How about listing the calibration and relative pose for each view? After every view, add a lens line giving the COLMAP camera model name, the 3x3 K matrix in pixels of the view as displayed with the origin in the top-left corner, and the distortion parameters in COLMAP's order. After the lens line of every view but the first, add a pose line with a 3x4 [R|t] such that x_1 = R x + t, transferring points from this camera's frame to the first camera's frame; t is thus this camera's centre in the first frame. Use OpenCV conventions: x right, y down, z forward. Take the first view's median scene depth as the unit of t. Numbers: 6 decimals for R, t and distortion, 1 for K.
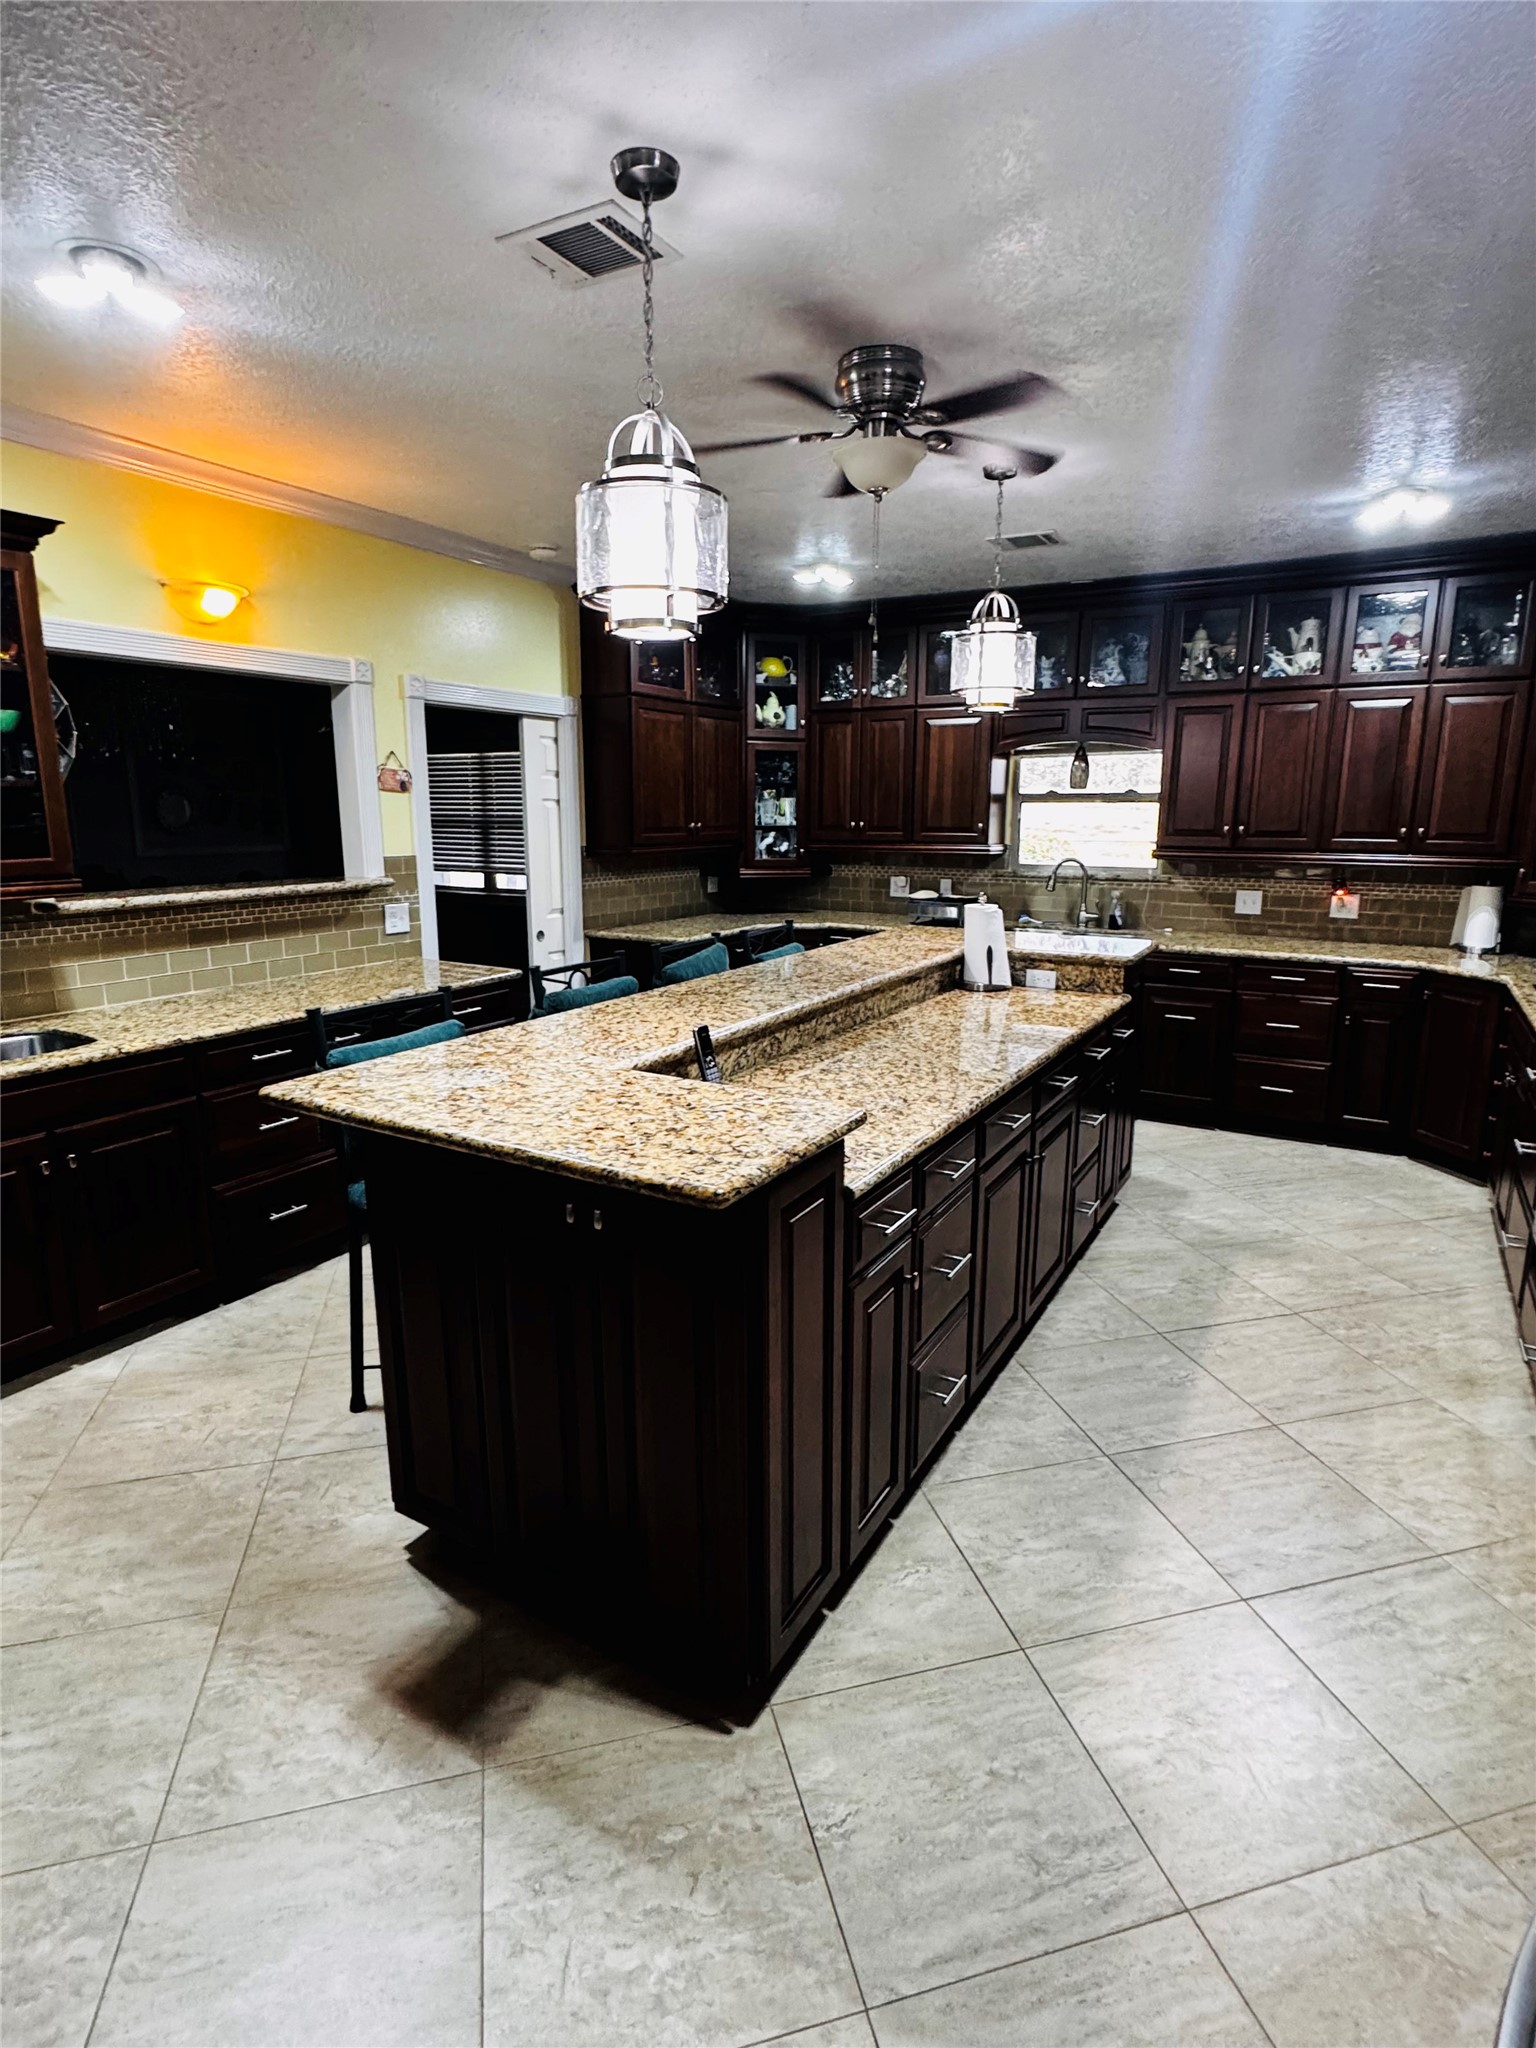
lens RADIAL K [[1047.4, 0, 762.2], [0, 1047.4, 1020.6], [0, 0, 1]] dist [-0.000171, -0.001208]
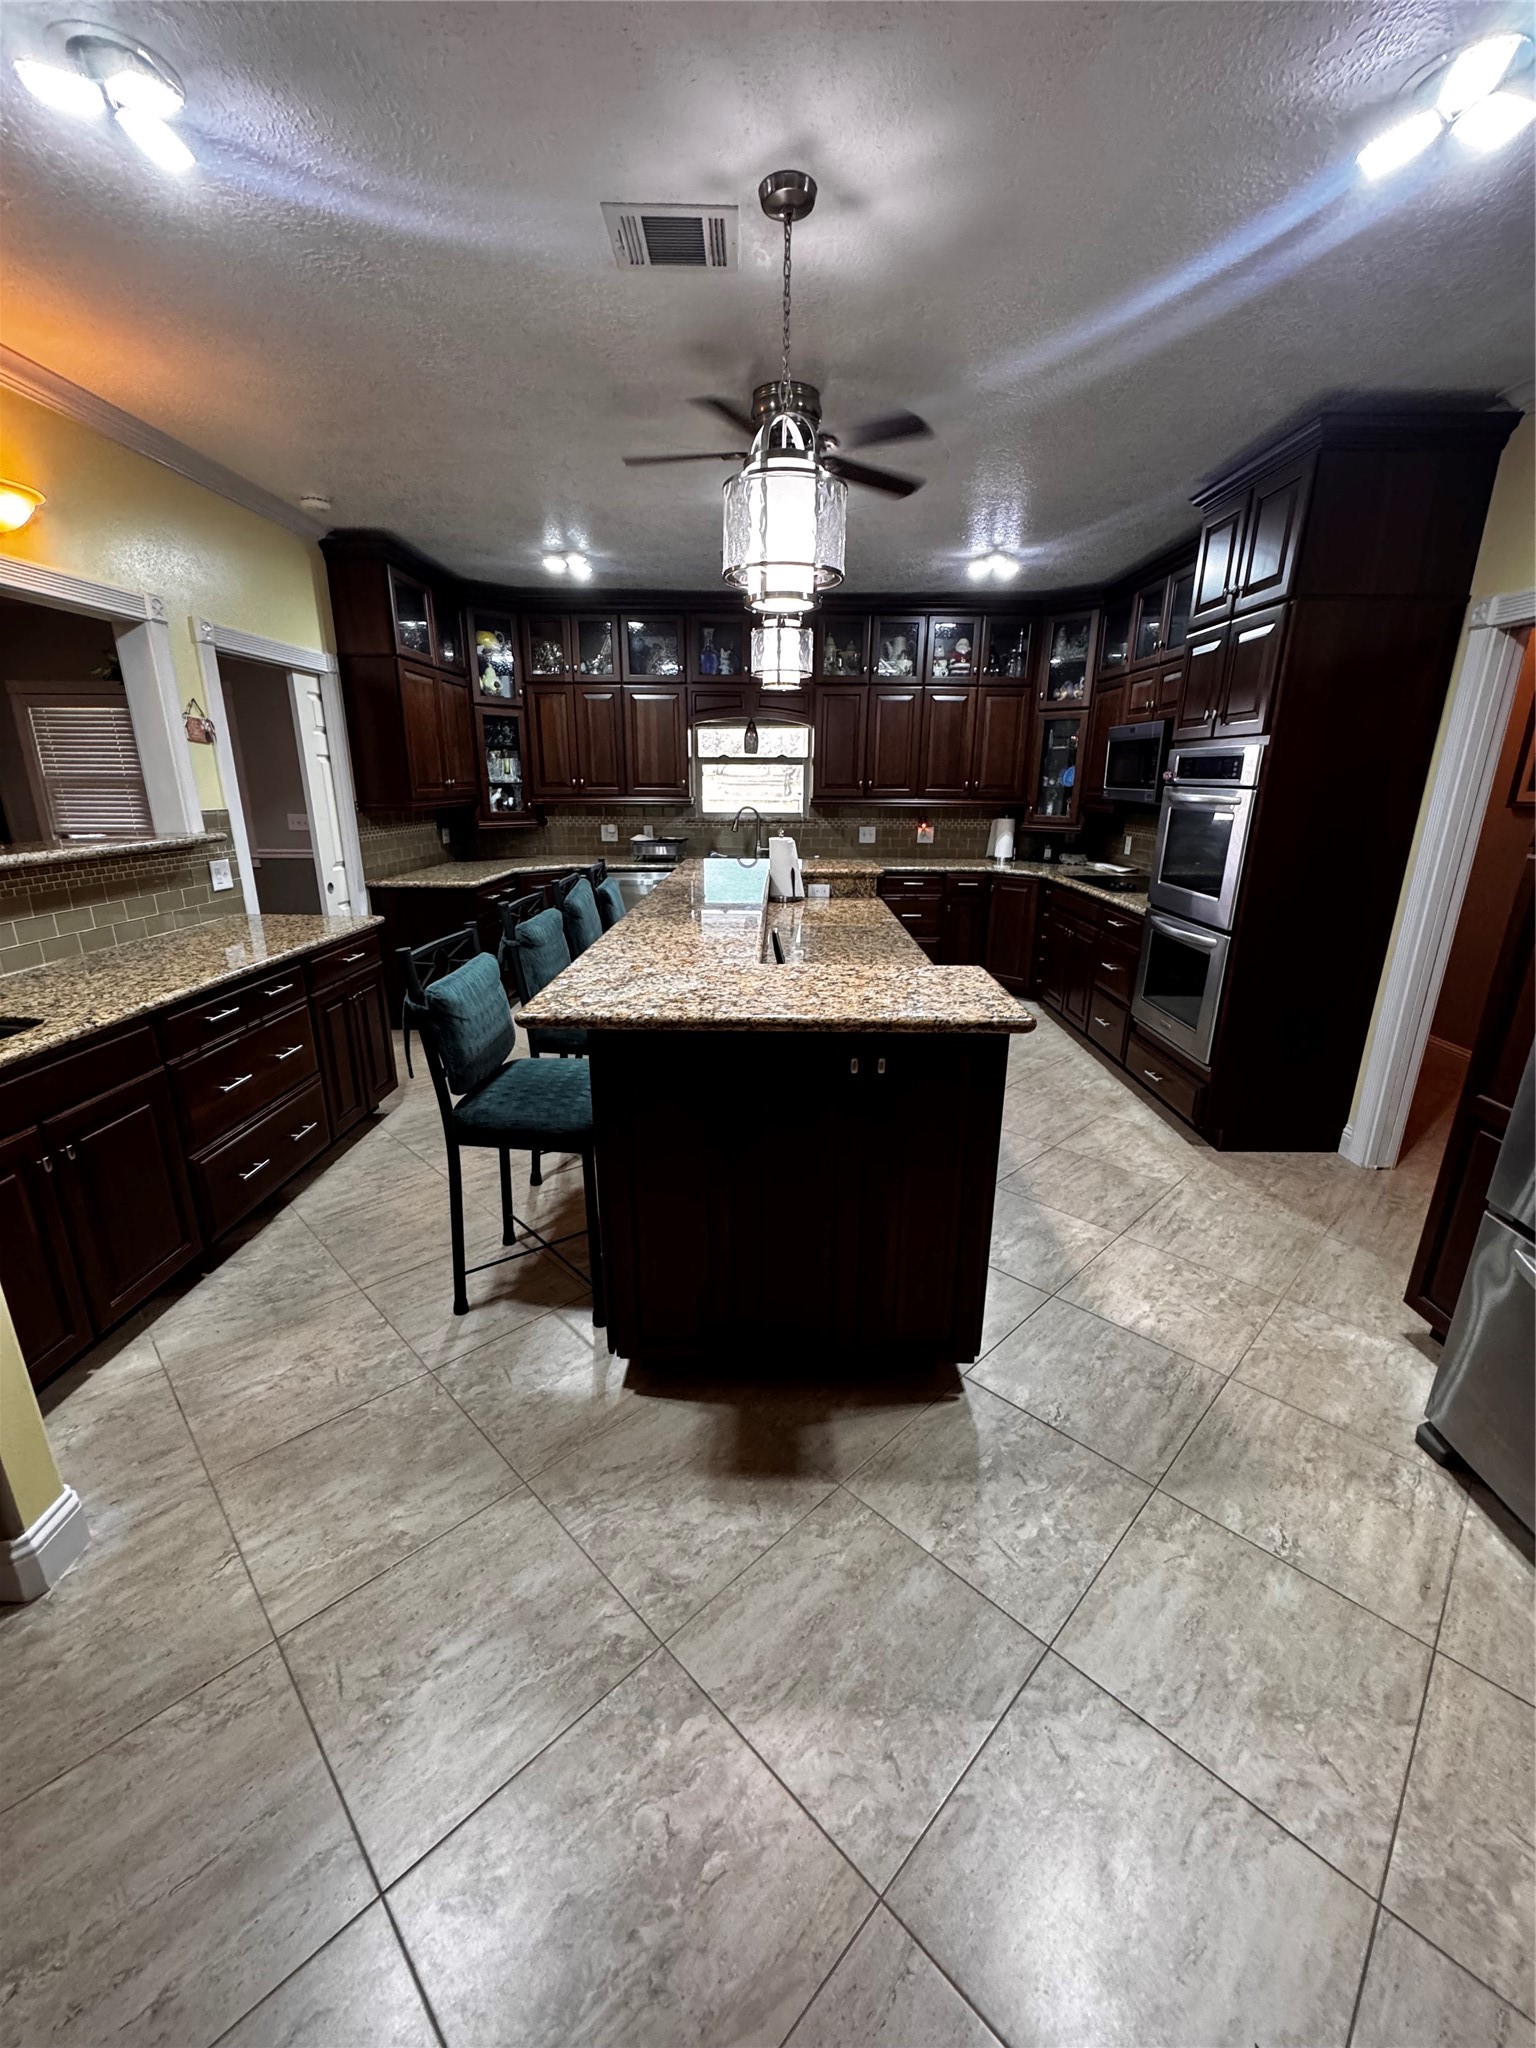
lens RADIAL K [[823.3, 0, 769.4], [0, 823.3, 1027.8], [0, 0, 1]] dist [-0.004044, 0.000051]
pose [[0.864386, -0.143965, 0.481778, -0.273546], [0.097015, 0.987883, 0.121140, 0.000978], [-0.493380, -0.057972, 0.867880, 0.059879]]
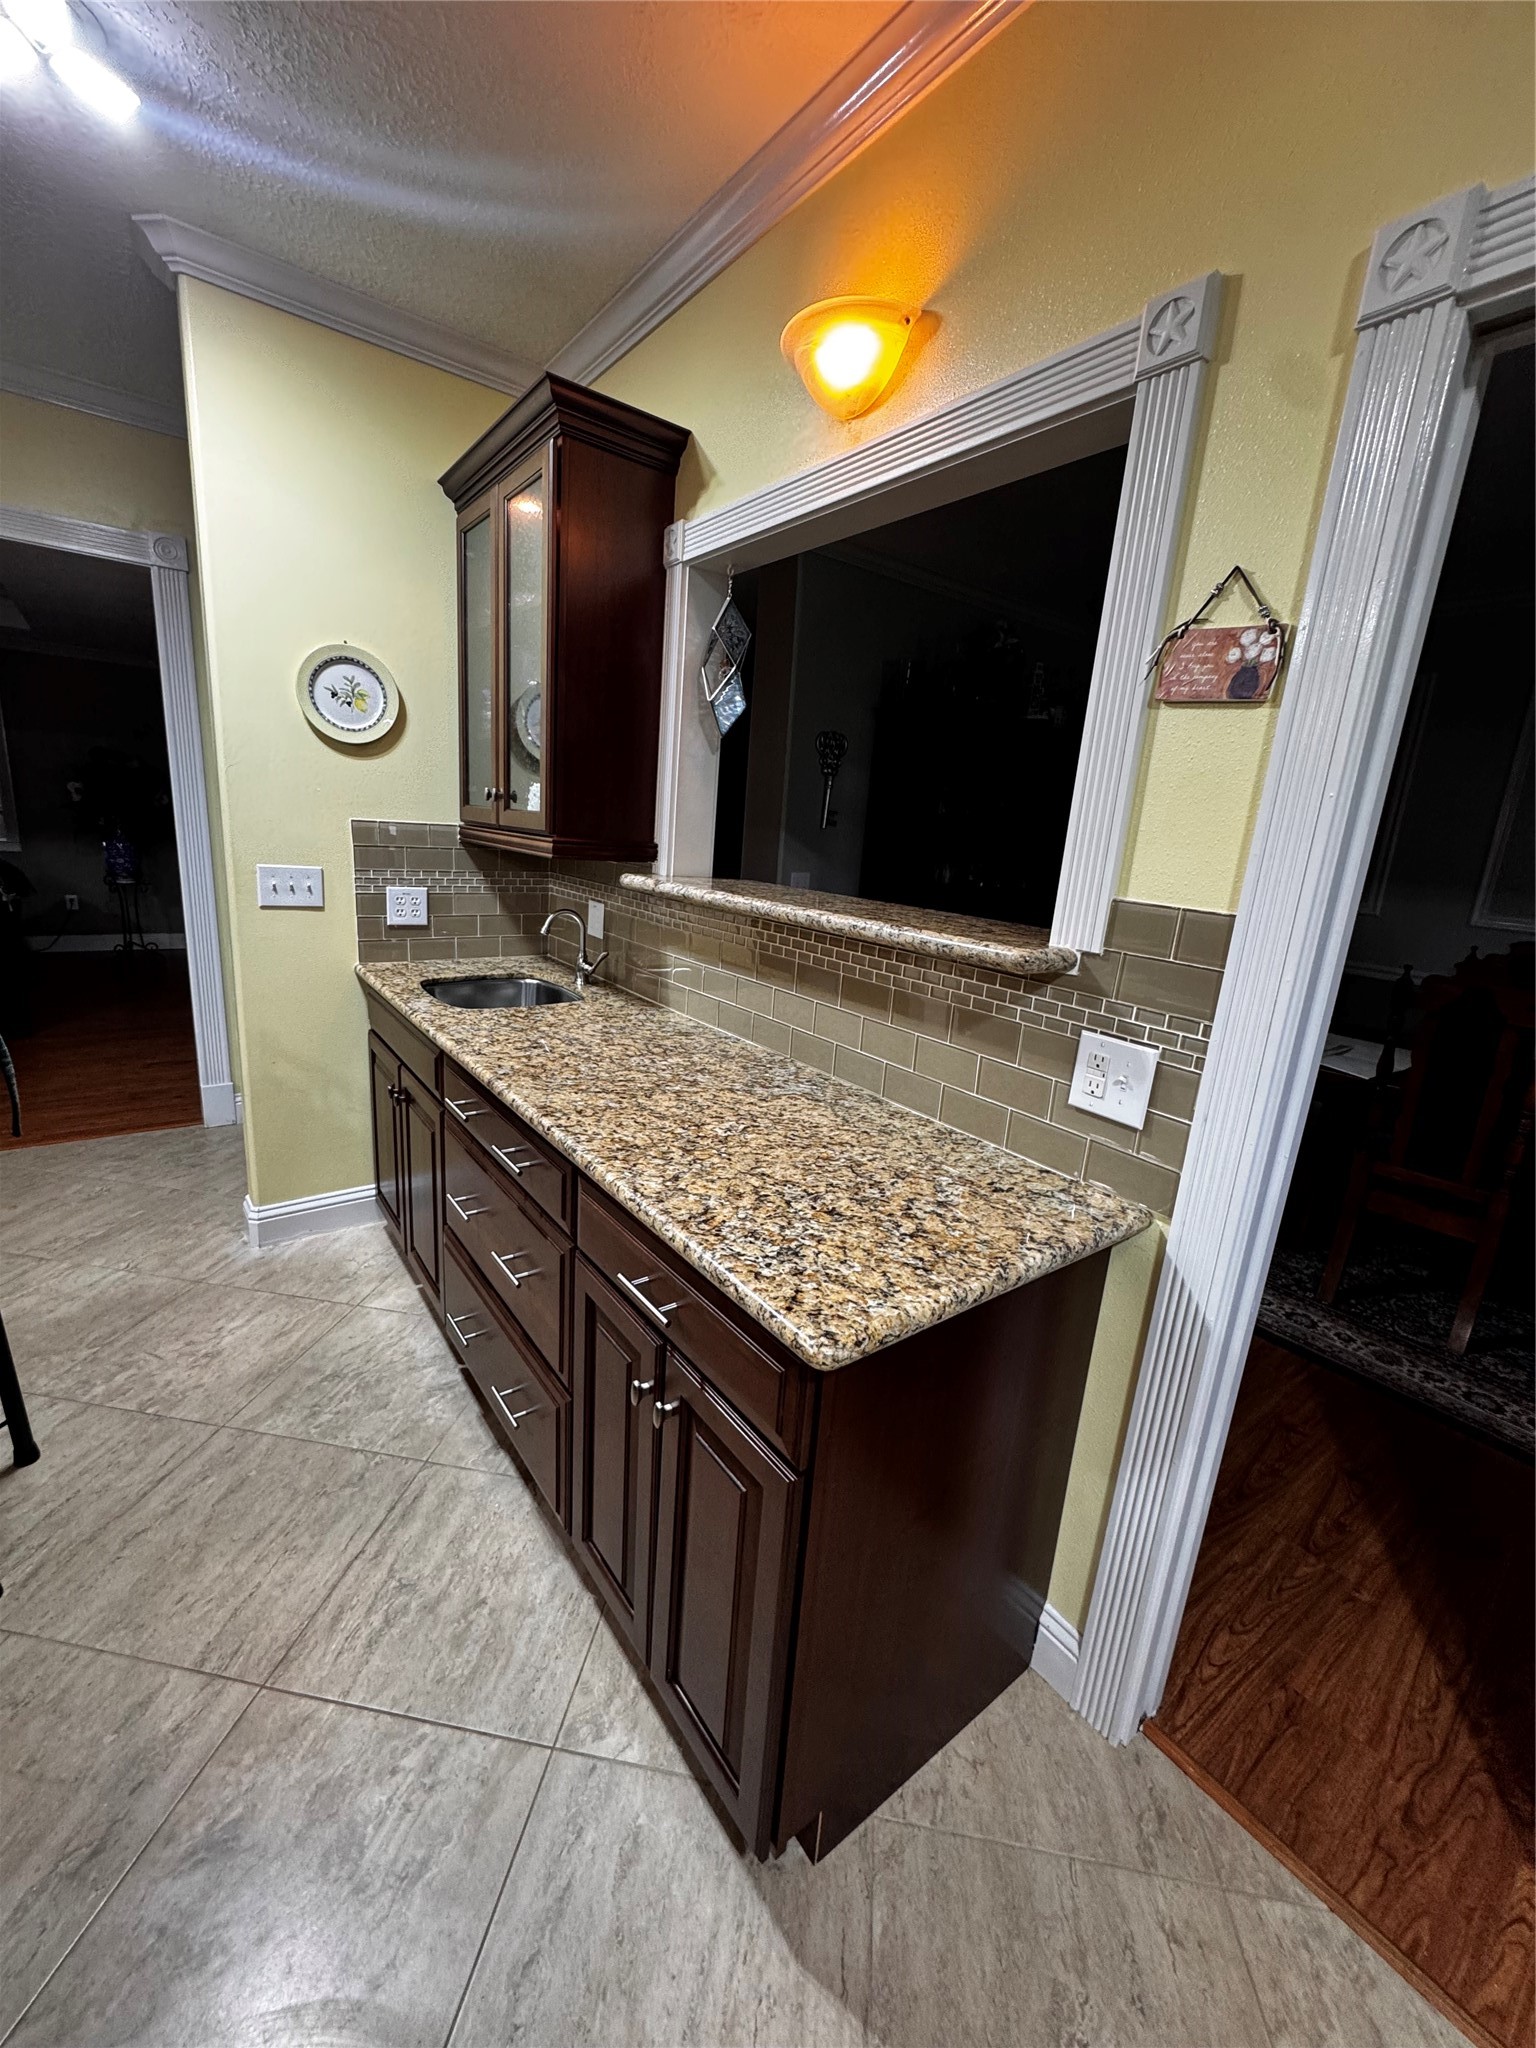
lens RADIAL K [[823.3, 0, 762.3], [0, 823.3, 1021.7], [0, 0, 1]] dist [-0.004044, 0.000051]
pose [[-0.379050, 0.190560, -0.905543, -0.052952], [-0.255739, 0.918884, 0.300417, -0.155524], [0.889336, 0.345456, -0.299569, 0.898730]]
